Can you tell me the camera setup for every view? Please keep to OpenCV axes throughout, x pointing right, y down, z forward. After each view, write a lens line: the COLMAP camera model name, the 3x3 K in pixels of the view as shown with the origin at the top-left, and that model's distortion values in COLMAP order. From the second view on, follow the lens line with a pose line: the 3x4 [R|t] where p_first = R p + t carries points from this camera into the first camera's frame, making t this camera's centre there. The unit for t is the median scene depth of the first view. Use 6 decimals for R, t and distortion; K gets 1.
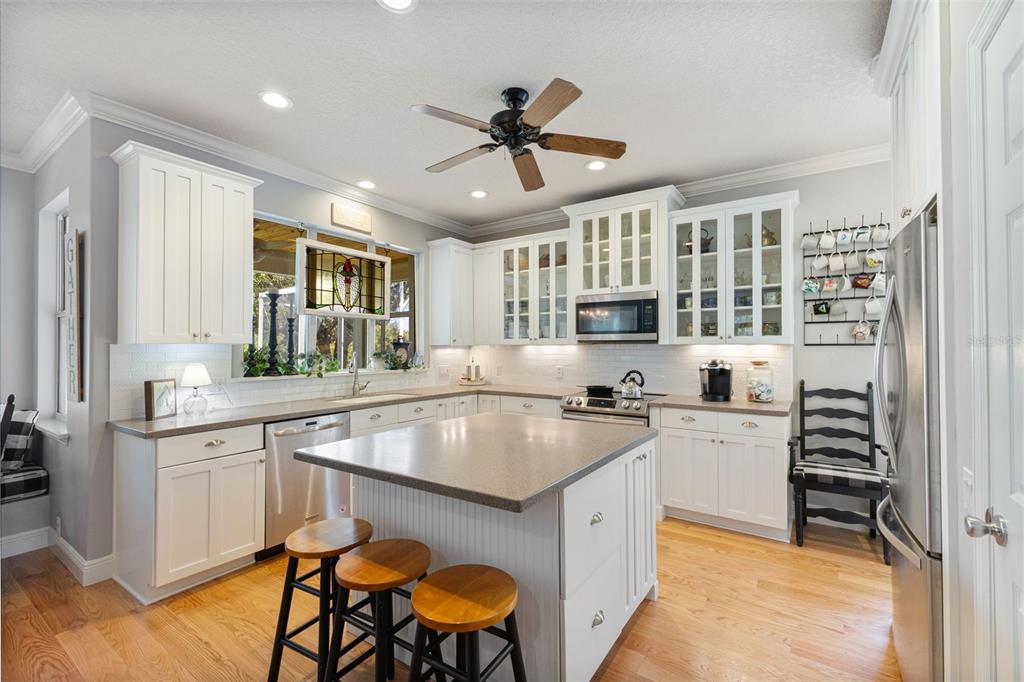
lens RADIAL K [[441.6, 0, 516.3], [0, 441.6, 340.4], [0, 0, 1]] dist [0.010875, 0.000584]
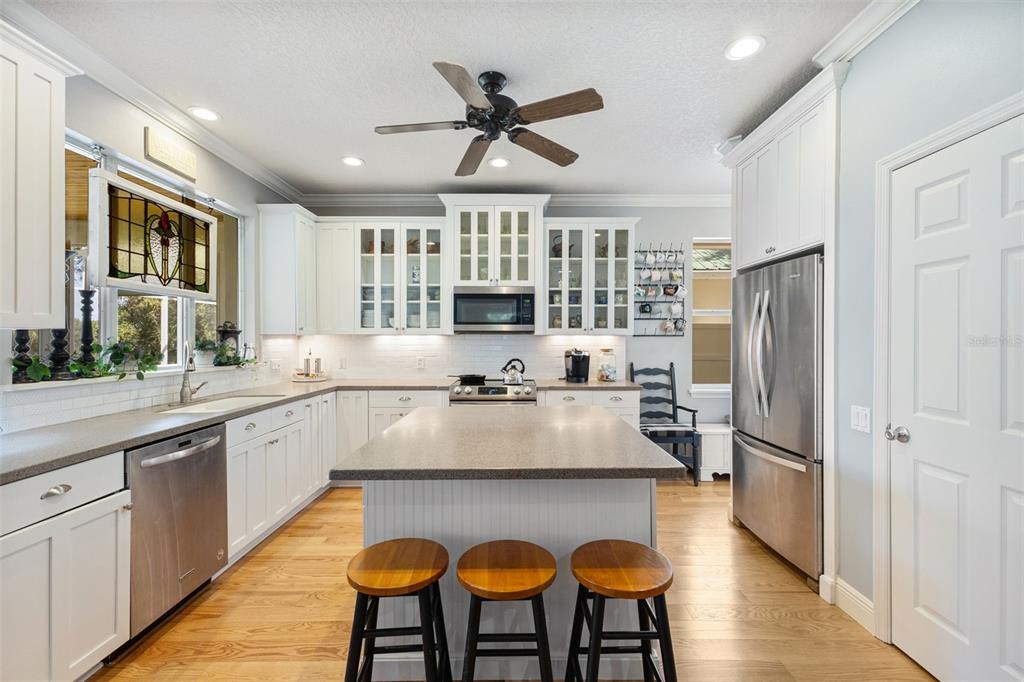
lens RADIAL K [[441.6, 0, 516.3], [0, 441.6, 340.4], [0, 0, 1]] dist [0.010875, 0.000584]
pose [[0.828621, -0.000462, 0.559810, -0.339053], [-0.010072, 0.999826, 0.015733, 0.006026], [-0.559720, -0.018675, 0.828471, 0.098627]]
